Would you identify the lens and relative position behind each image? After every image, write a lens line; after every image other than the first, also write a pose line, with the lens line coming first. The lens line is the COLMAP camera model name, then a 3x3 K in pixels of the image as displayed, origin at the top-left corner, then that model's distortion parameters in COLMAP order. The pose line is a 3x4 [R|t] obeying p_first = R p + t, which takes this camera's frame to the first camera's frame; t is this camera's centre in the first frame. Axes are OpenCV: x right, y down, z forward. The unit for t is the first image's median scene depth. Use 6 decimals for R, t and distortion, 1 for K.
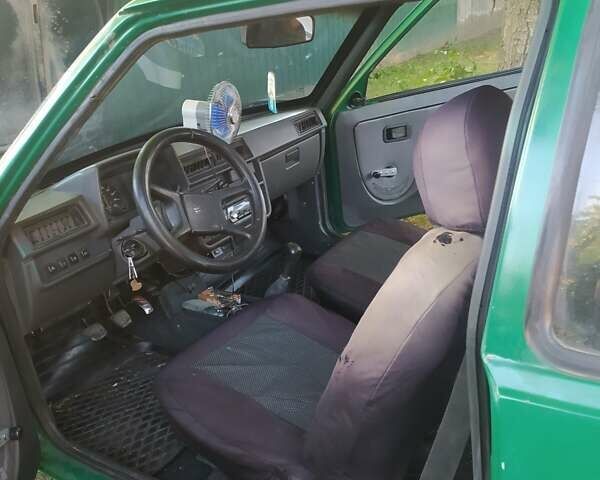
lens RADIAL K [[598.4, 0, 300.1], [0, 598.4, 238.6], [0, 0, 1]] dist [0.048690, 0.008920]
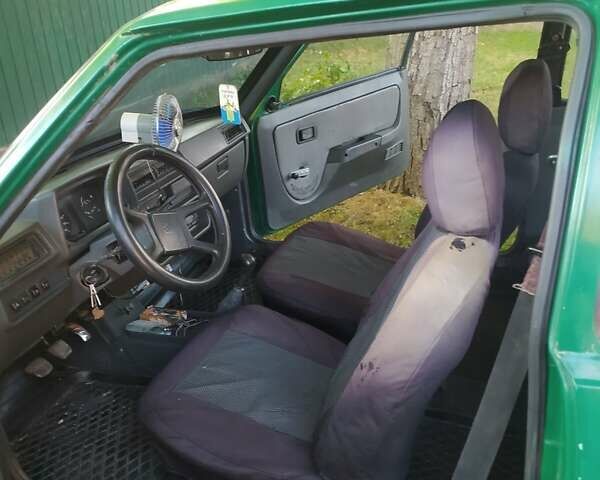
lens RADIAL K [[605.1, 0, 297.8], [0, 605.1, 240.1], [0, 0, 1]] dist [0.050463, -0.014524]
pose [[0.971817, -0.074253, 0.223739, -0.166074], [0.072911, 0.997236, 0.014265, -0.025917], [-0.224180, 0.002450, 0.974545, 0.001317]]
